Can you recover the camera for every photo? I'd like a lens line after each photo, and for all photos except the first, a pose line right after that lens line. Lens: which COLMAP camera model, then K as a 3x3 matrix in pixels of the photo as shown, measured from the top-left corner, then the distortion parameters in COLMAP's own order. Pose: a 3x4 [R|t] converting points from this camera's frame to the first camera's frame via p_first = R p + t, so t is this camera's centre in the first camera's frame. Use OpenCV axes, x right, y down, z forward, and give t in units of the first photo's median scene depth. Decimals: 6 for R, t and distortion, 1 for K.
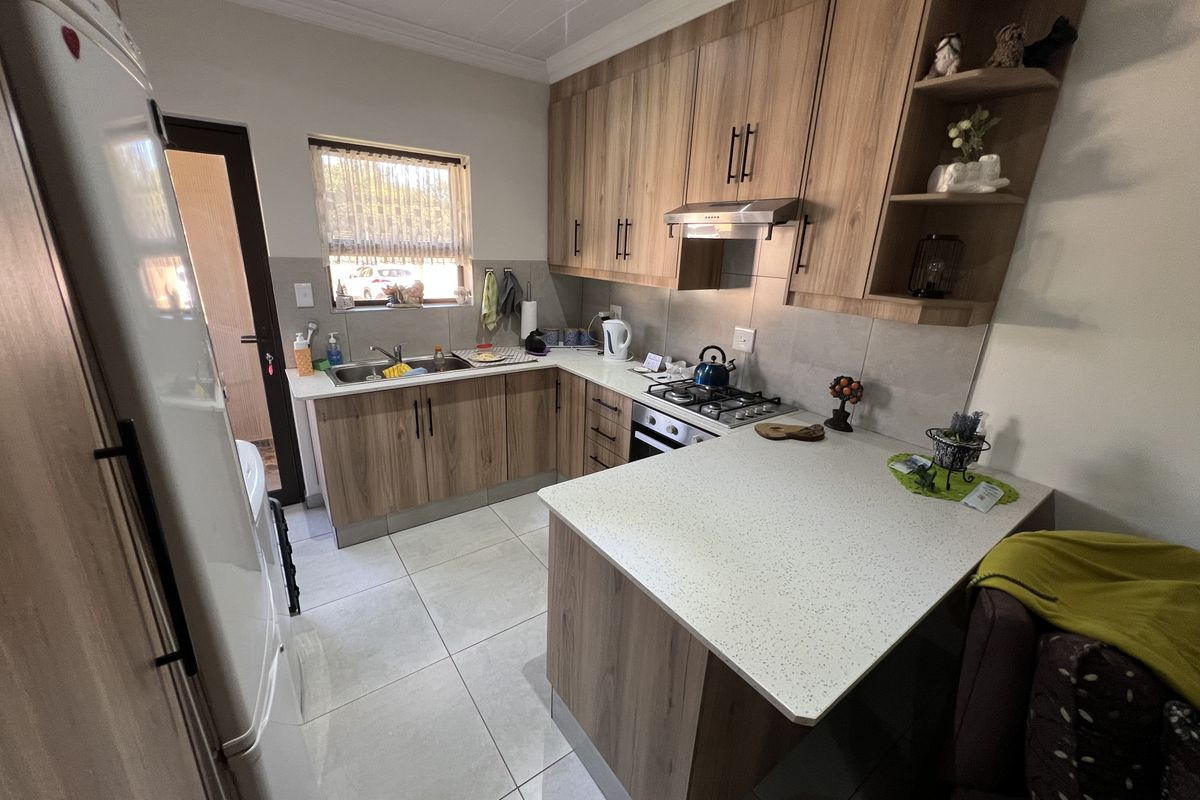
lens RADIAL K [[477.3, 0, 596.3], [0, 477.3, 397.0], [0, 0, 1]] dist [-0.002054, 0.000075]
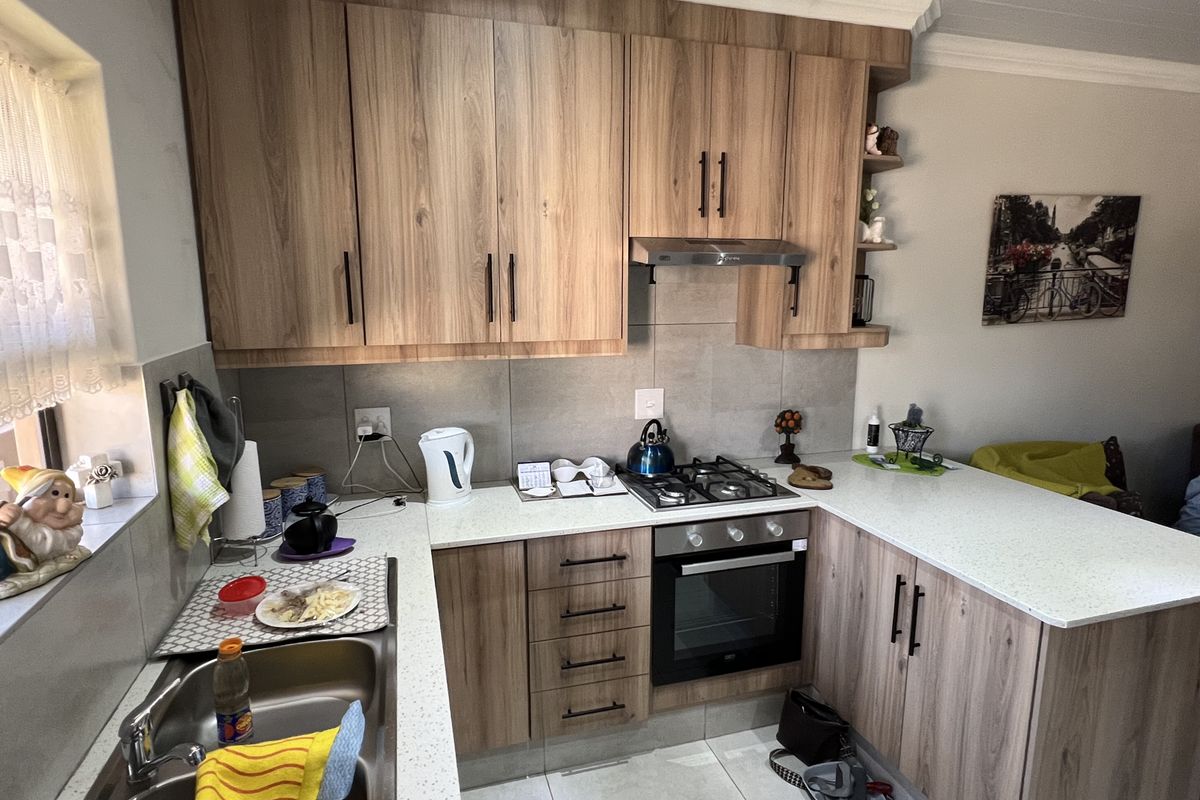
lens RADIAL K [[665.7, 0, 600.0], [0, 665.7, 400.0], [0, 0, 1]] dist [-0.002792, -0.000340]
pose [[0.323194, -0.203066, 0.924289, -0.778347], [0.302485, 0.947635, 0.102426, -0.282874], [-0.896688, 0.246480, 0.367694, 0.718868]]
